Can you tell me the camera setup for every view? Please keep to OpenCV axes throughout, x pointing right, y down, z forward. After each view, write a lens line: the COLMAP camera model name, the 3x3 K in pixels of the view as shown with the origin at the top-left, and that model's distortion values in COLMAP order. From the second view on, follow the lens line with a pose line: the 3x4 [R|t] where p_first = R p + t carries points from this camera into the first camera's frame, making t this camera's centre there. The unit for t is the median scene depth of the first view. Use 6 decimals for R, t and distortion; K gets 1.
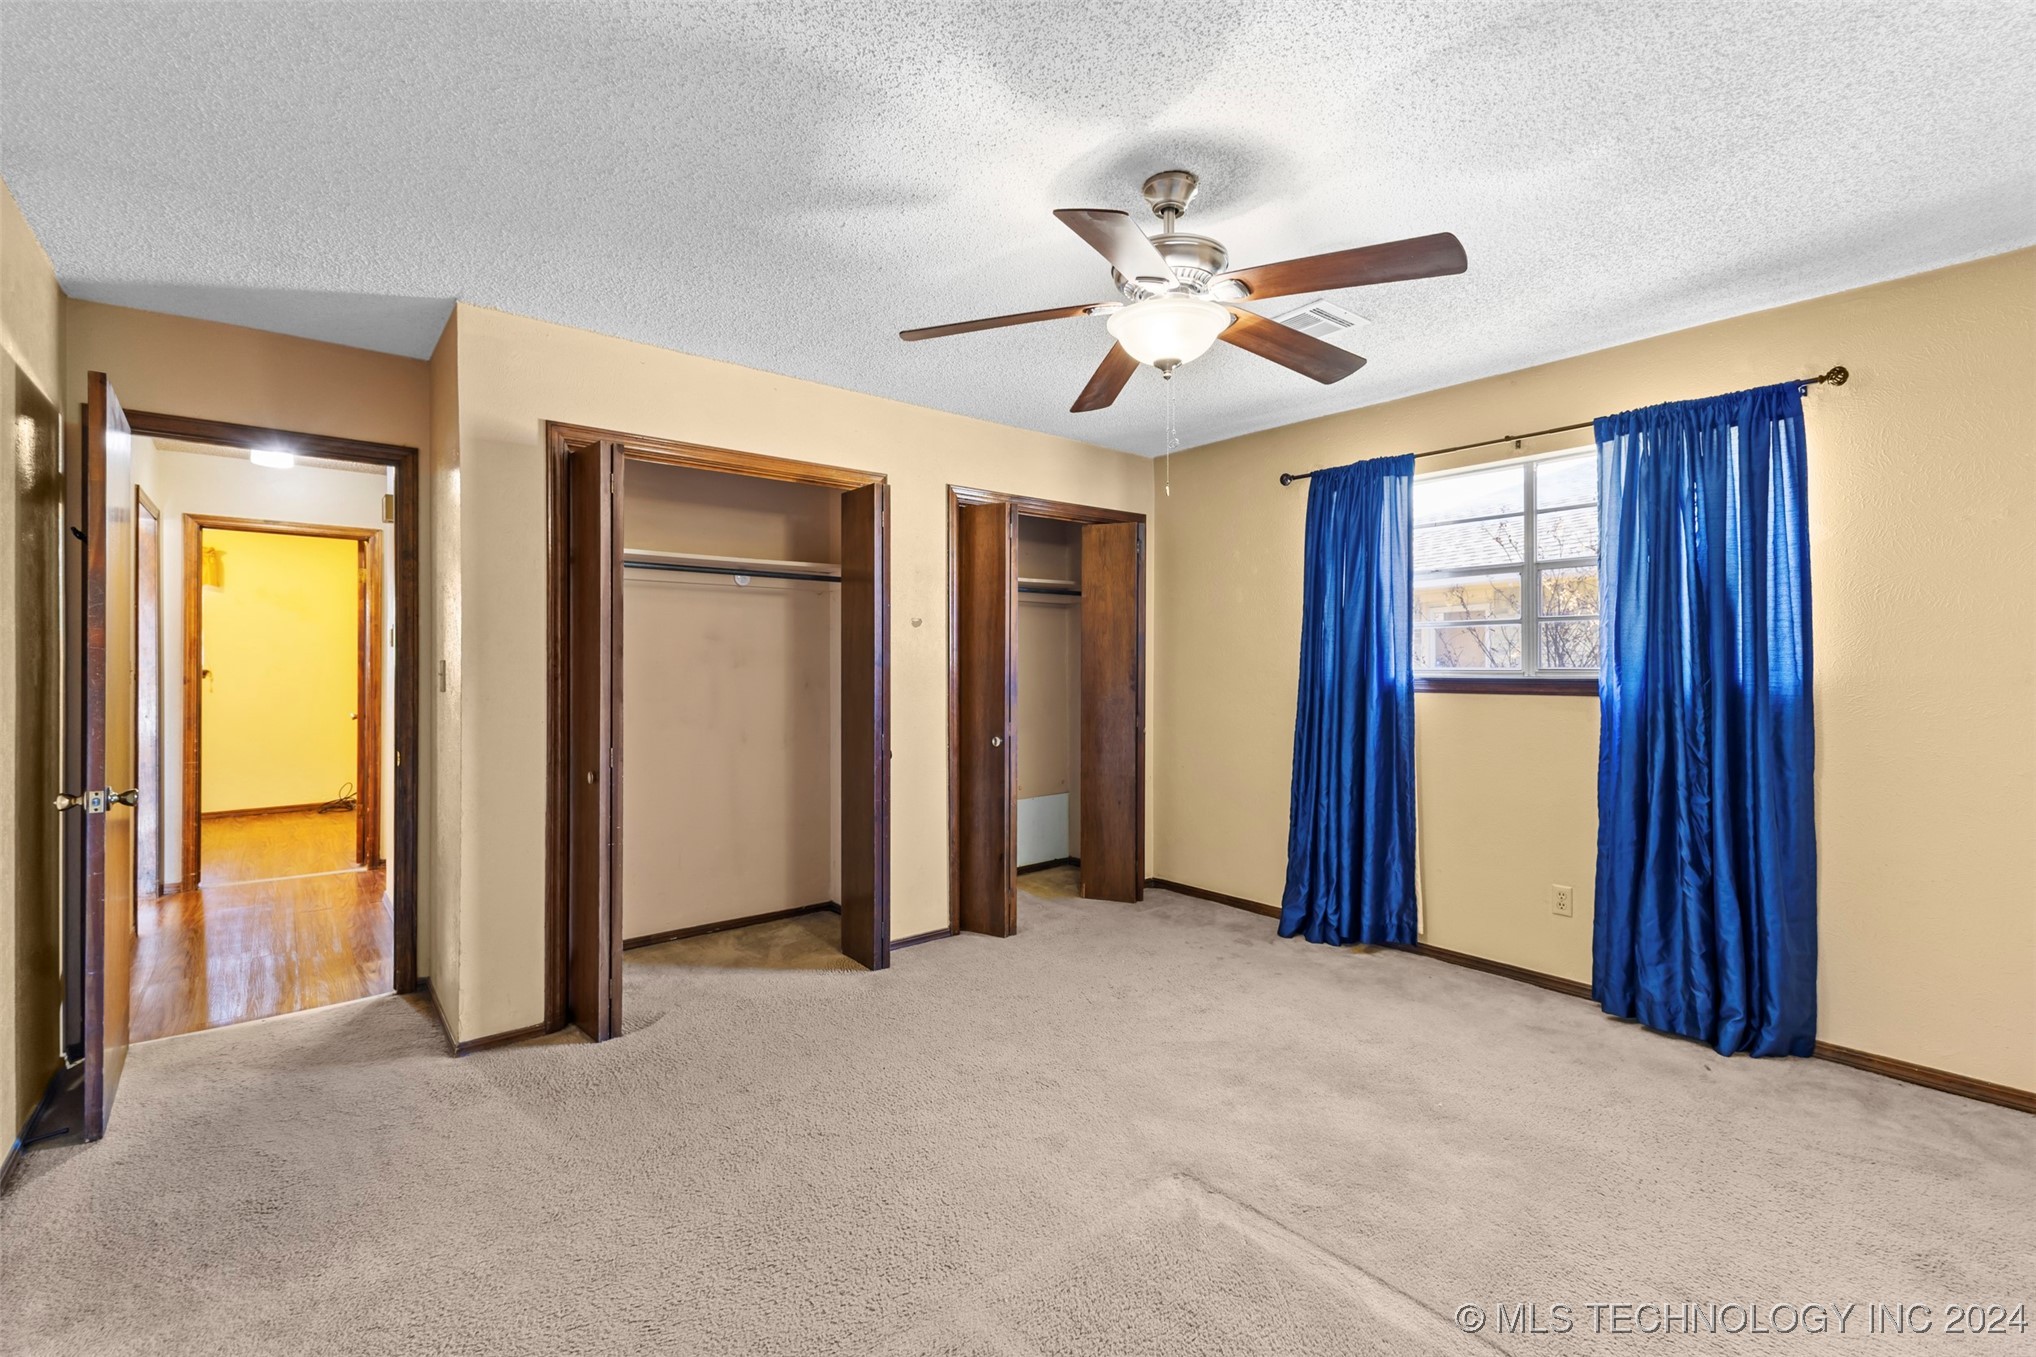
lens RADIAL K [[878.6, 0, 1025.6], [0, 878.6, 677.0], [0, 0, 1]] dist [0.014404, -0.004574]
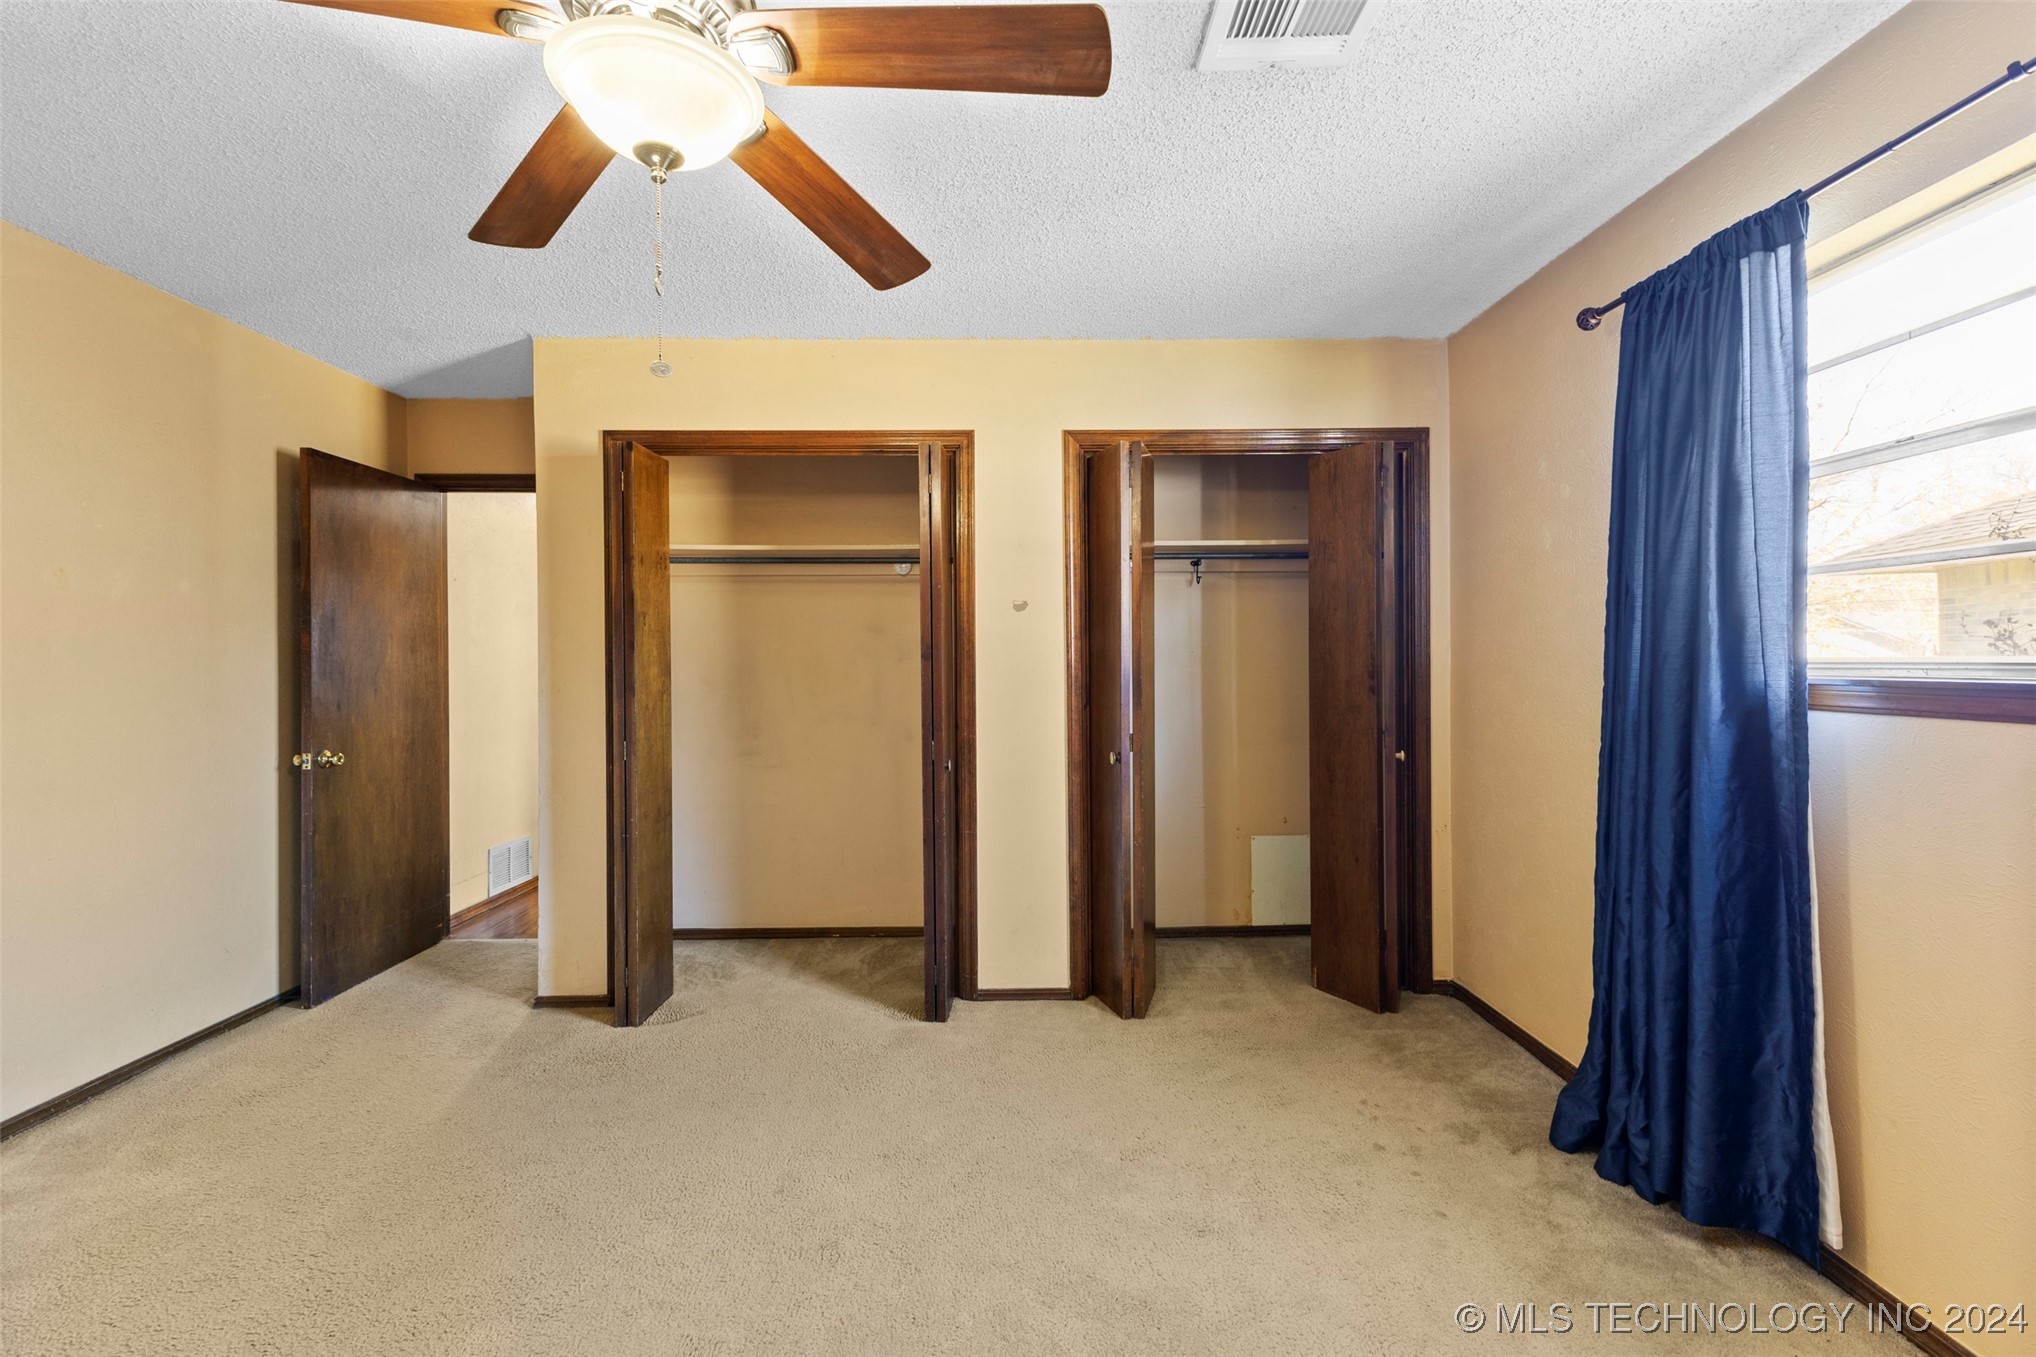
lens RADIAL K [[878.6, 0, 1022.2], [0, 878.6, 667.5], [0, 0, 1]] dist [0.014404, -0.004574]
pose [[0.778915, 0.001527, -0.627128, 0.391047], [-0.003449, 0.999992, -0.001850, -0.003297], [0.627120, 0.003604, 0.778914, 0.366663]]
